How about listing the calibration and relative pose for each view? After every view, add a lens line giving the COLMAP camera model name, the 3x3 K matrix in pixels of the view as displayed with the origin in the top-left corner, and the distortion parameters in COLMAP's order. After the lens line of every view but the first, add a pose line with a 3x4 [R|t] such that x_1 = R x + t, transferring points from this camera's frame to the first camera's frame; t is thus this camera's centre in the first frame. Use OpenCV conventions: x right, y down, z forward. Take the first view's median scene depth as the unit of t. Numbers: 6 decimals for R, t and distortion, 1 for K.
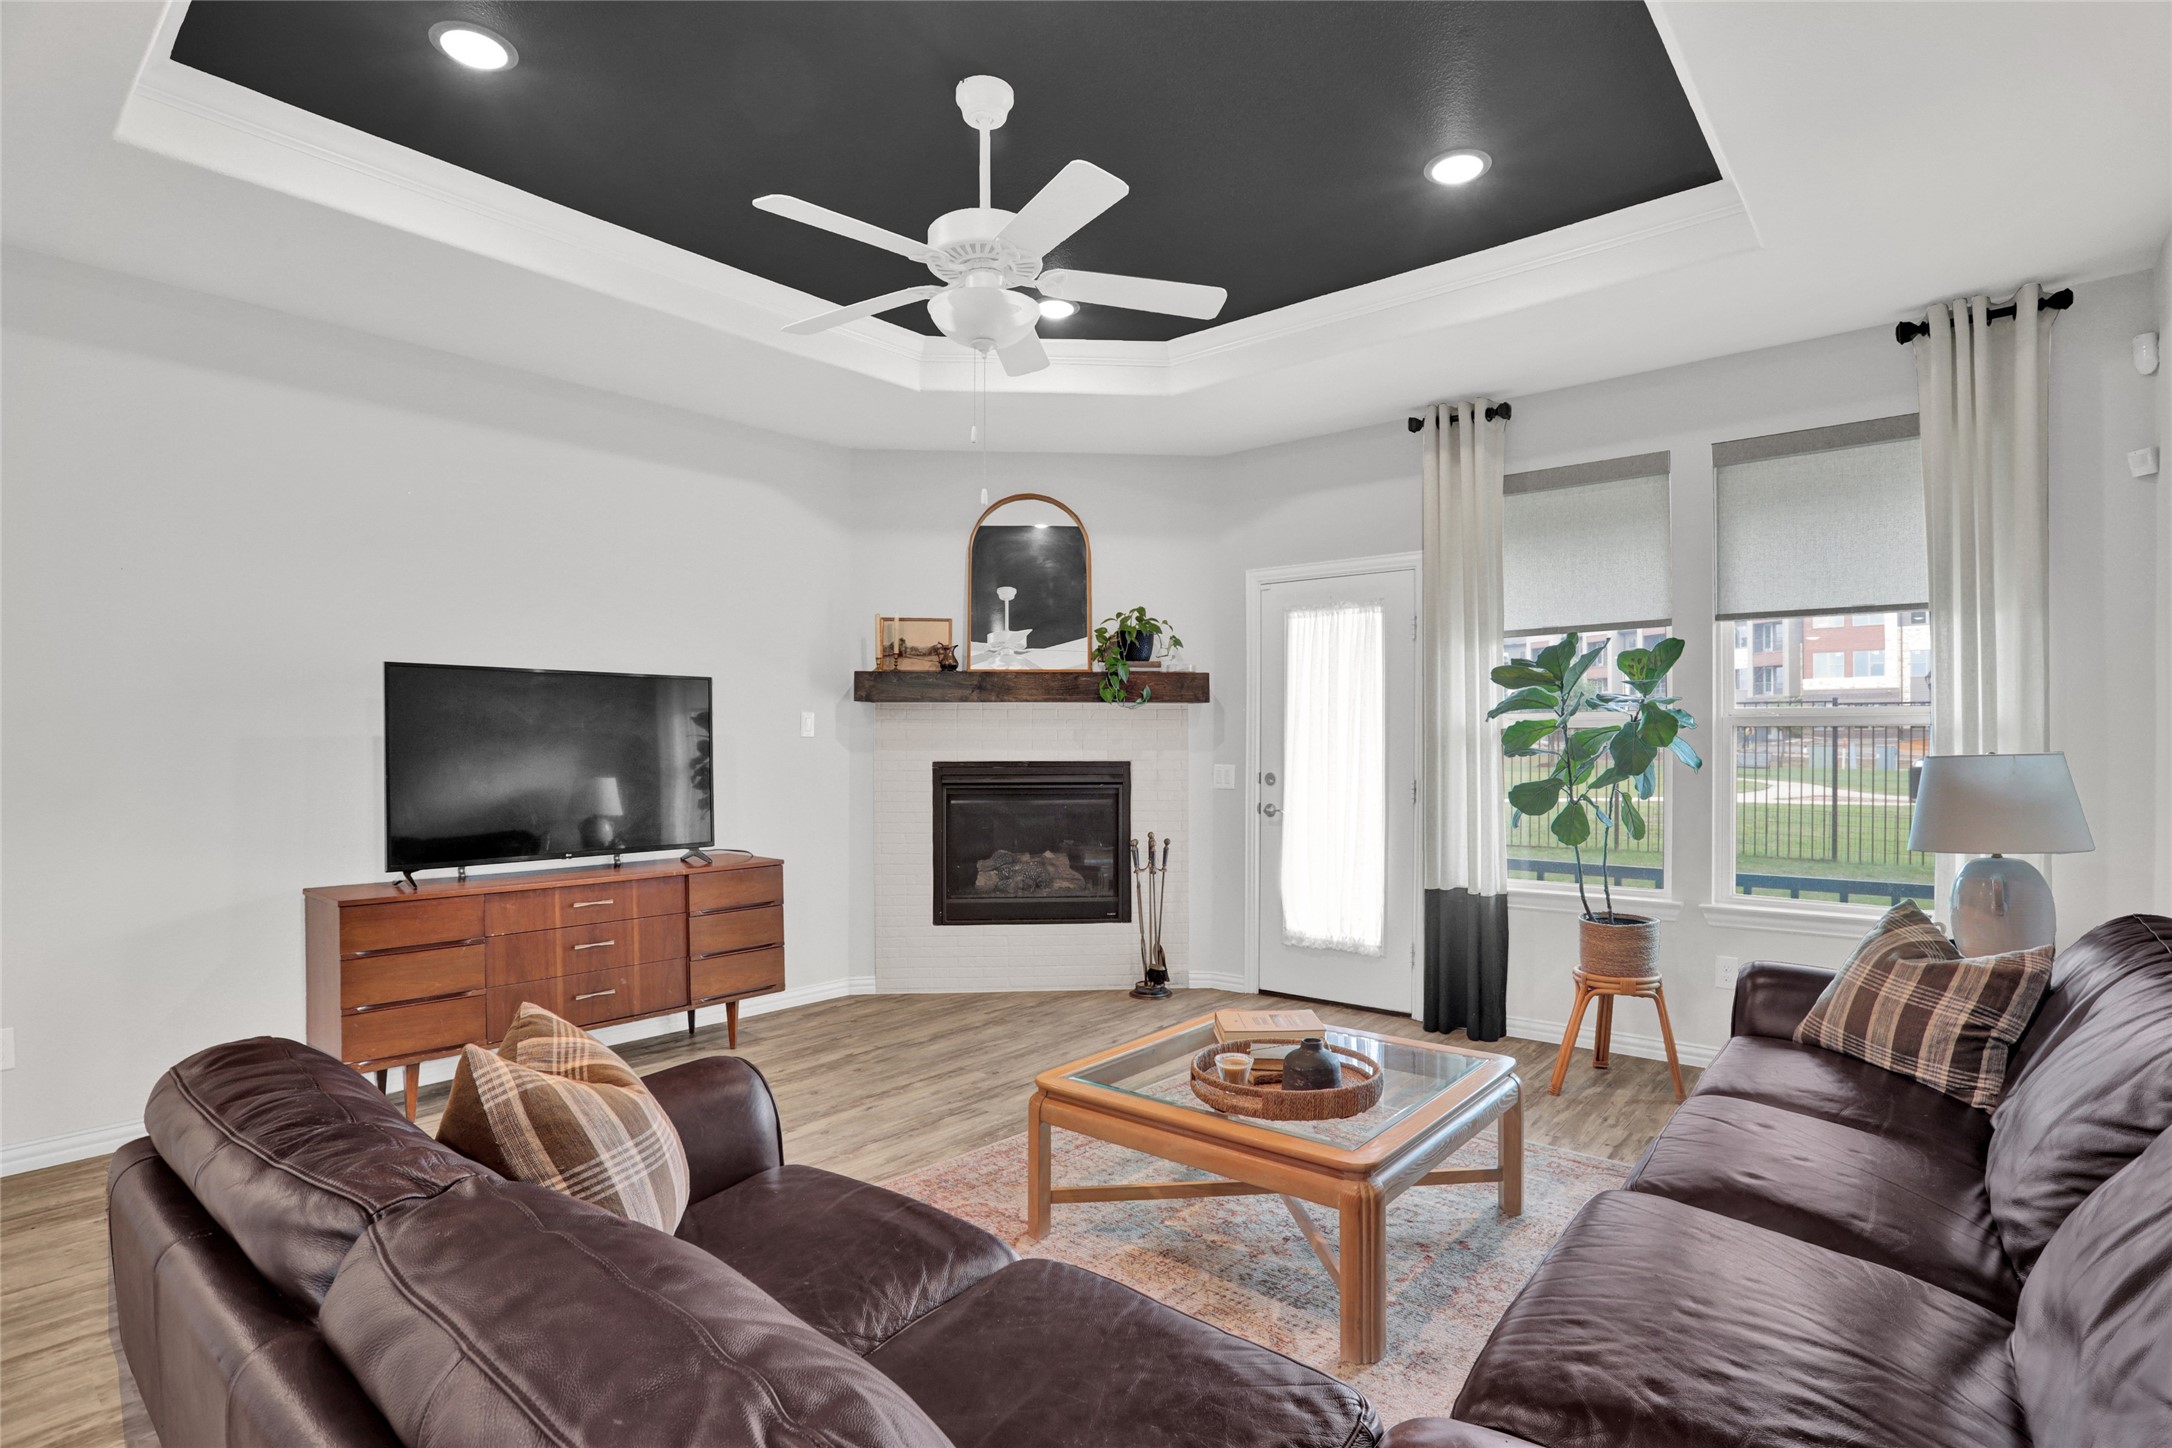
lens RADIAL K [[1063.3, 0, 1092.6], [0, 1063.3, 735.3], [0, 0, 1]] dist [-0.062445, 0.021632]
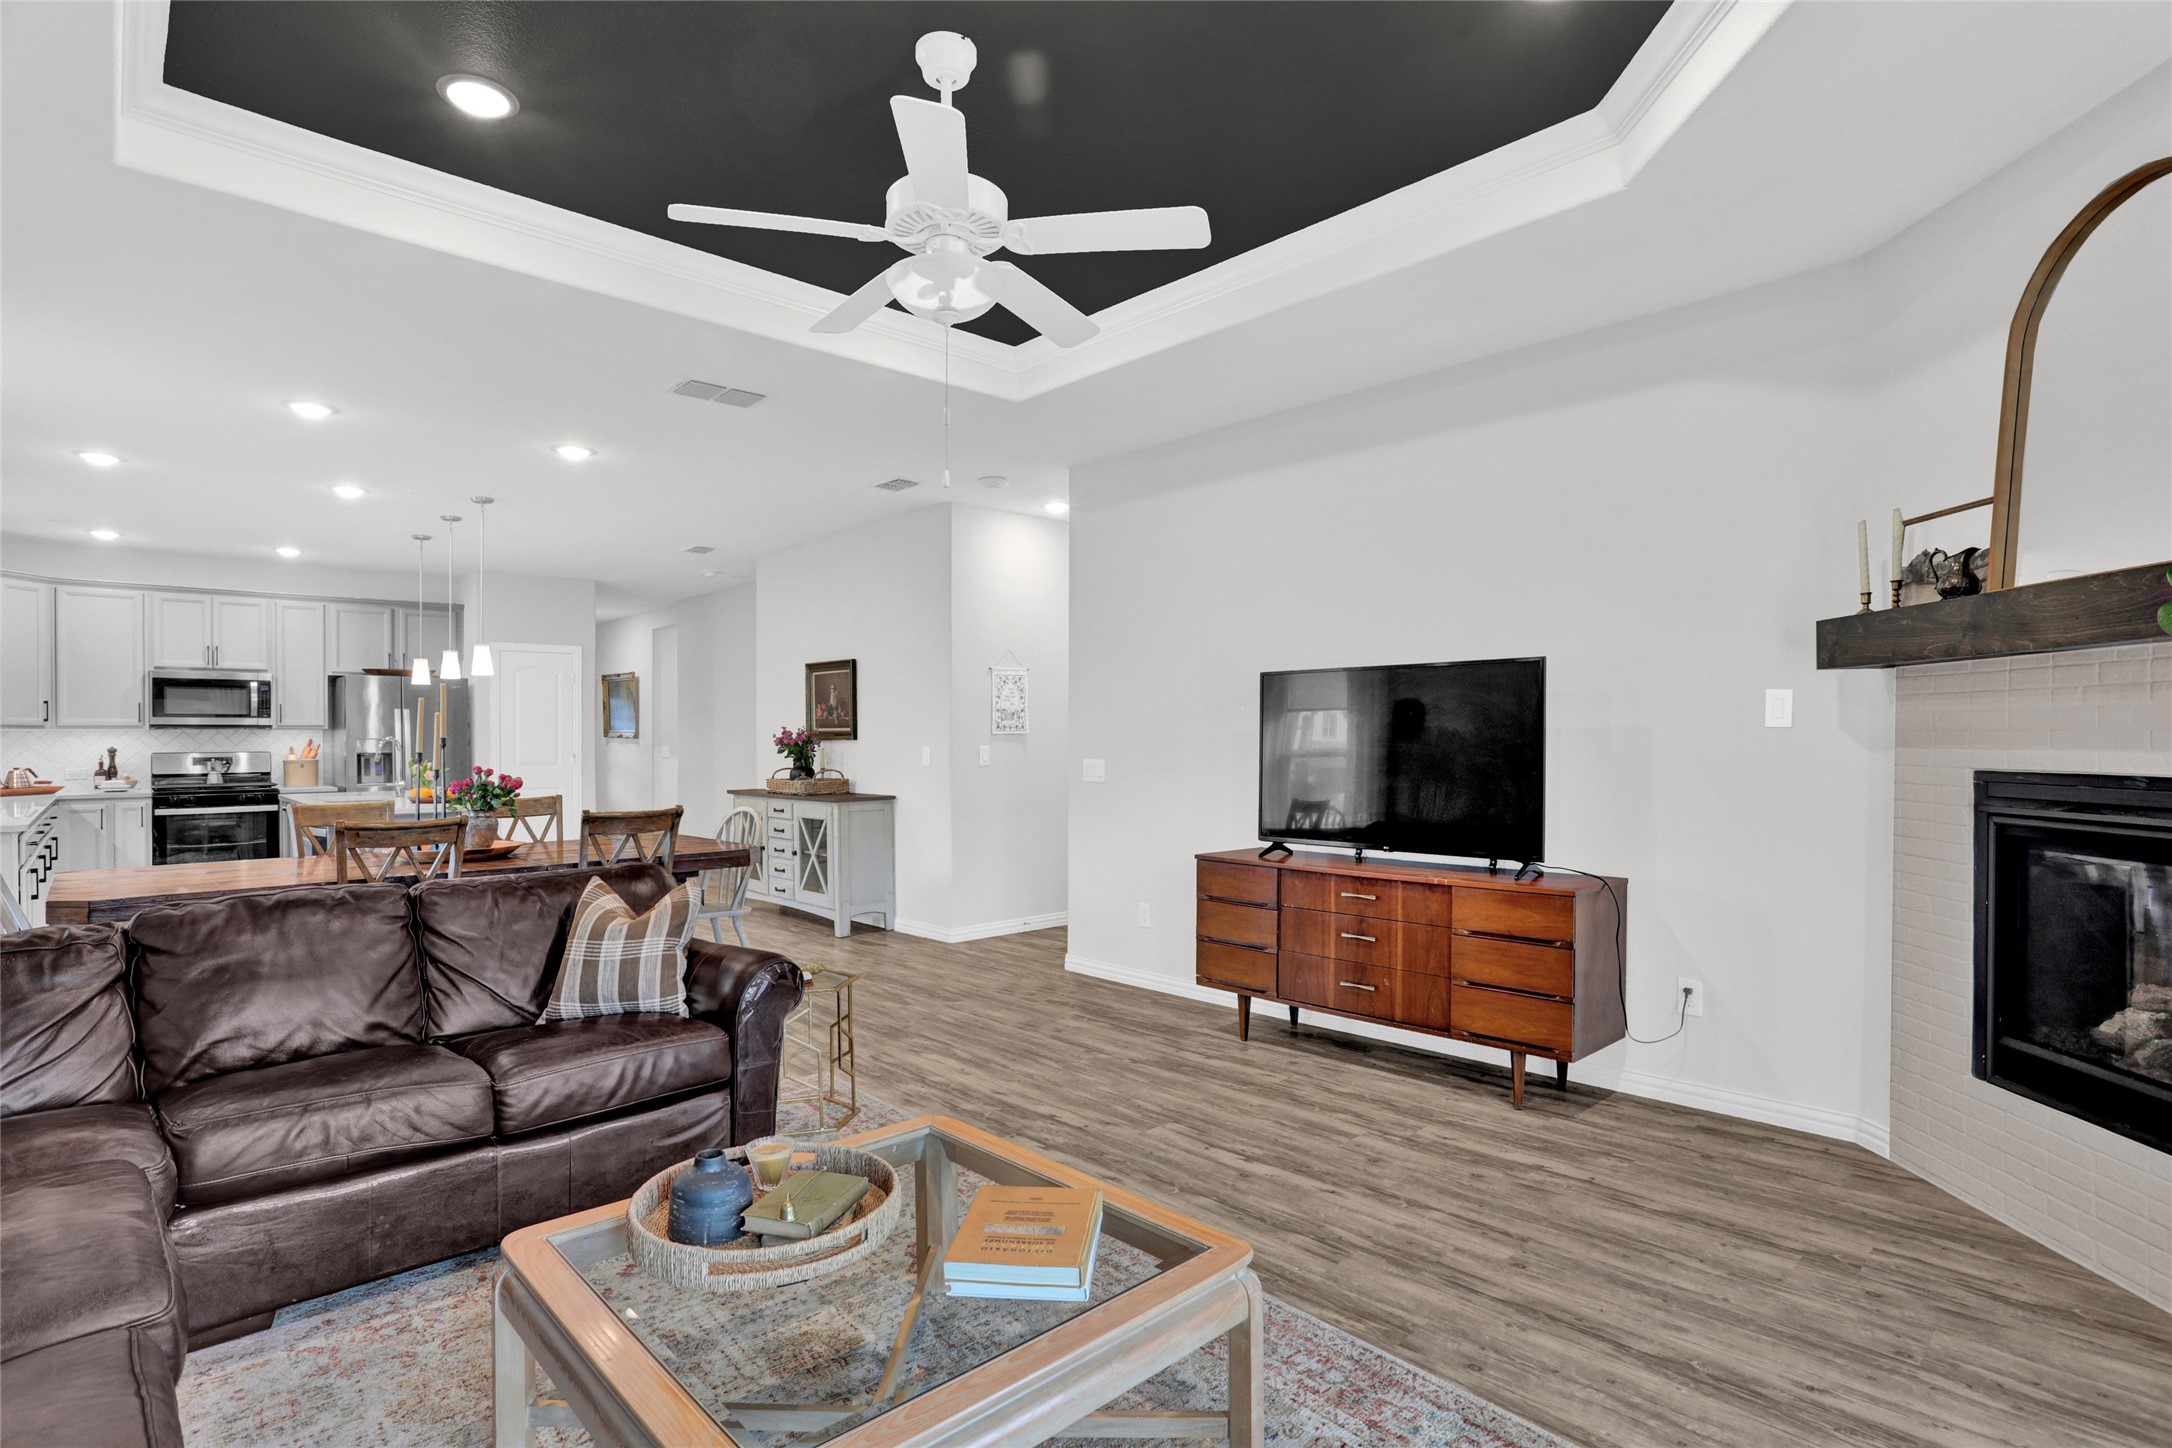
lens RADIAL K [[1063.3, 0, 1096.8], [0, 1063.3, 739.1], [0, 0, 1]] dist [-0.062445, 0.021632]
pose [[-0.108879, 0.004728, -0.994044, 0.447820], [0.015531, 0.999875, 0.003055, 0.000849], [0.993934, -0.015106, -0.108939, 0.674022]]
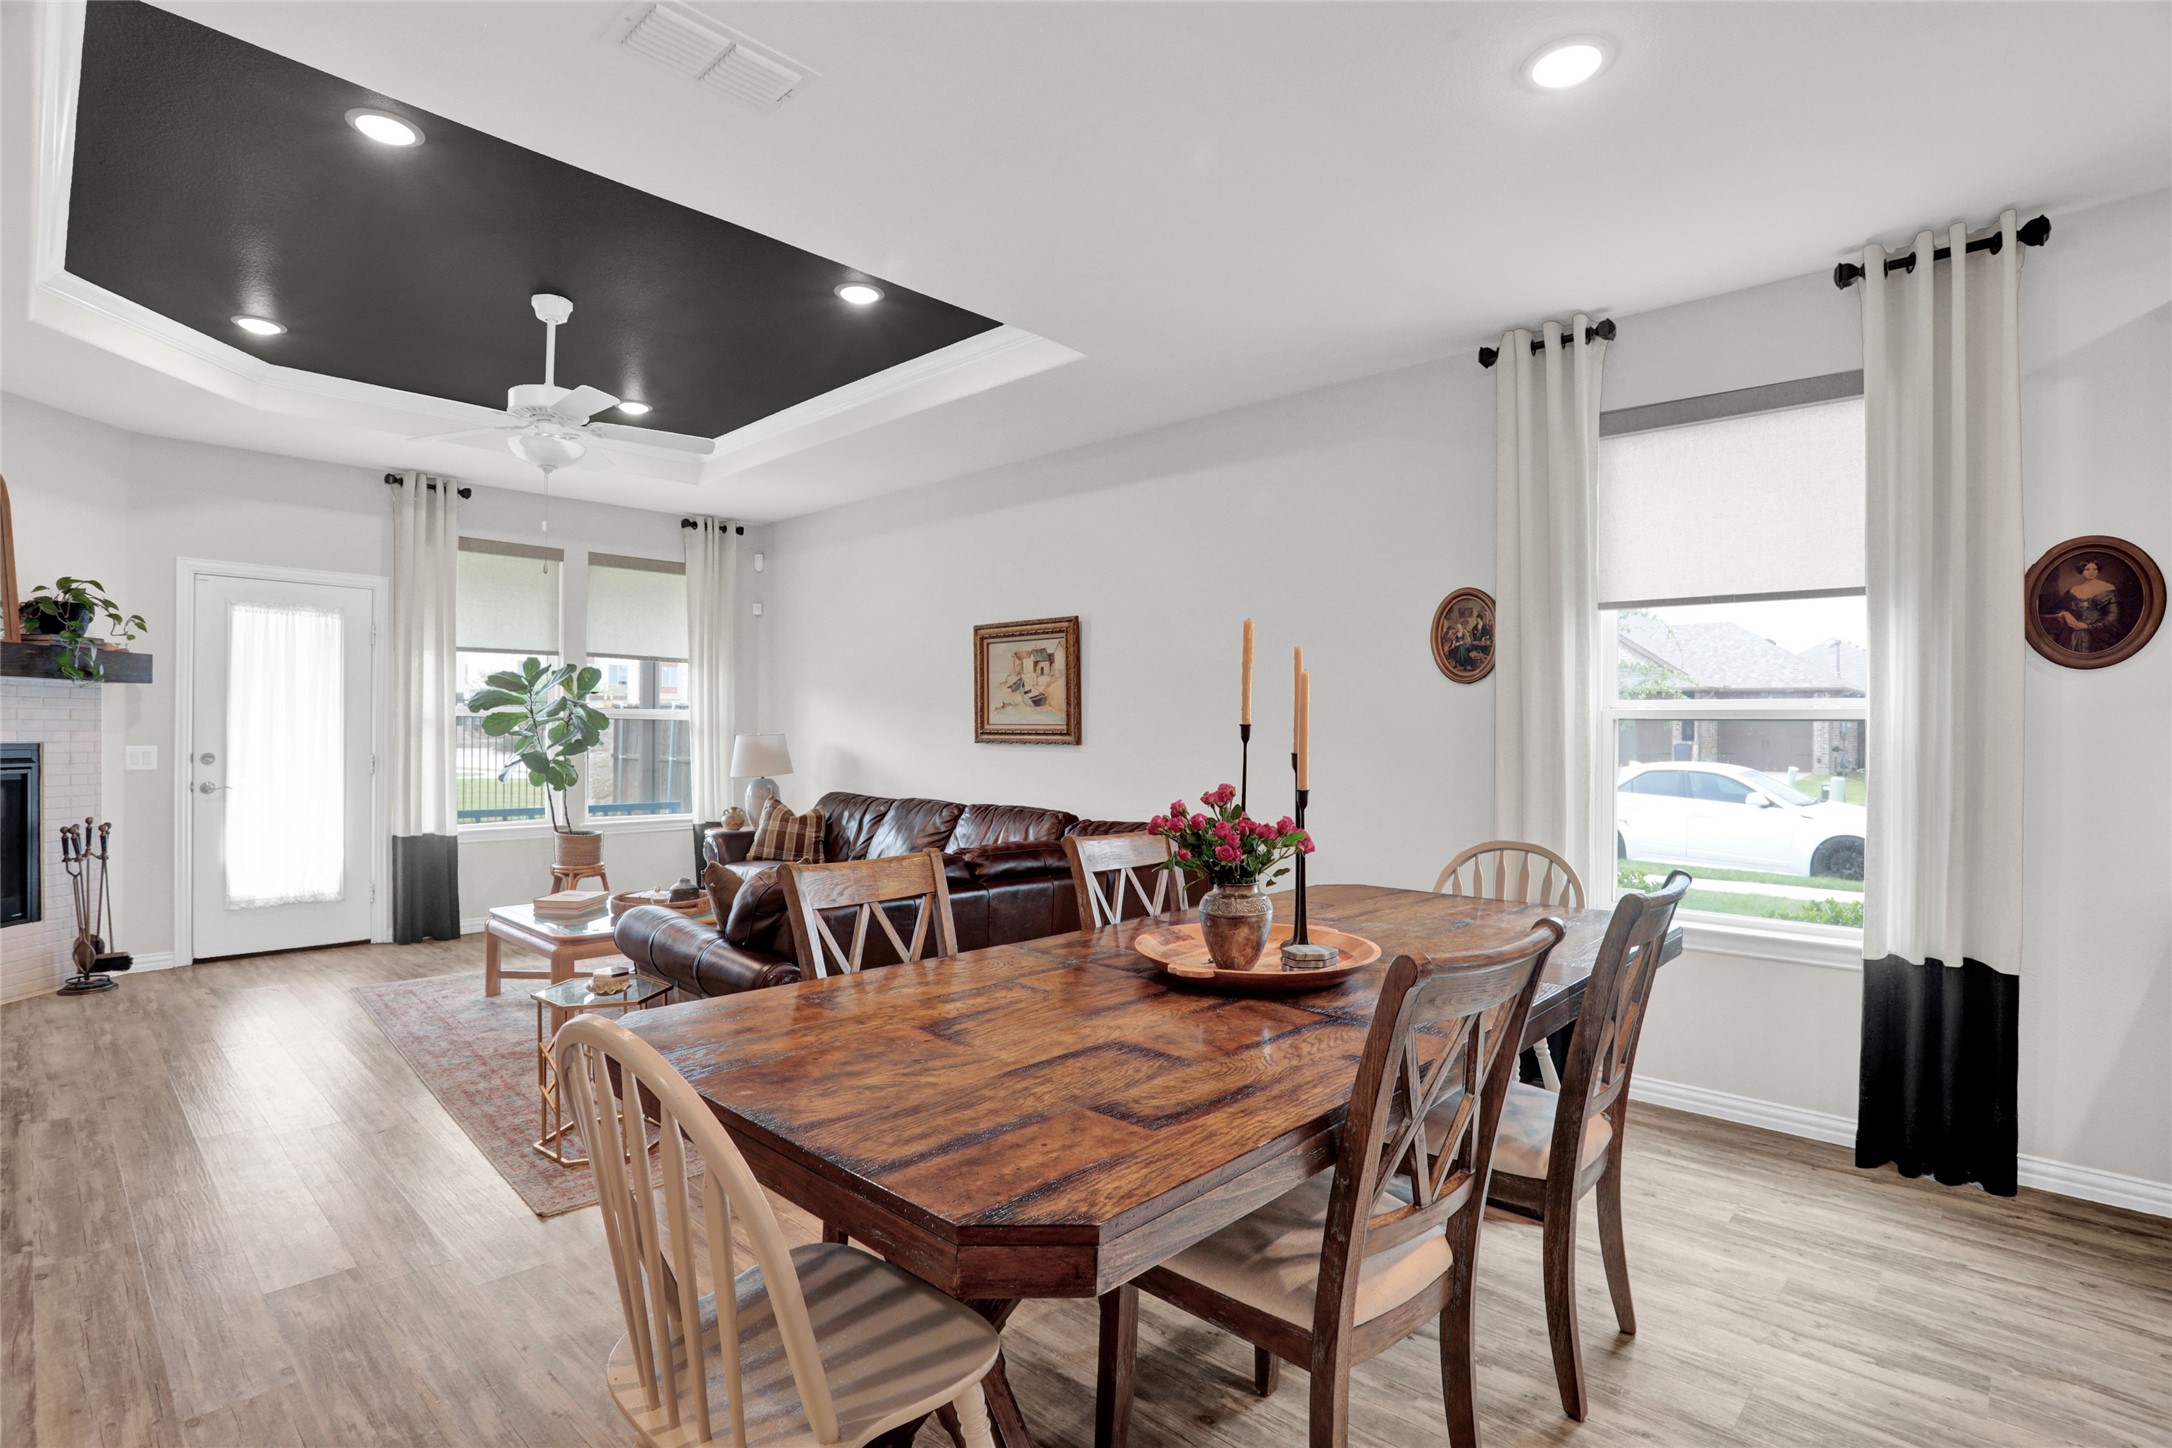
lens RADIAL K [[1063.3, 0, 1086.4], [0, 1063.3, 730.9], [0, 0, 1]] dist [-0.062445, 0.021632]
pose [[0.062064, 0.002127, 0.998070, -0.856617], [-0.019146, 0.999816, -0.000940, -0.002523], [-0.997889, -0.019050, 0.062094, 0.067185]]
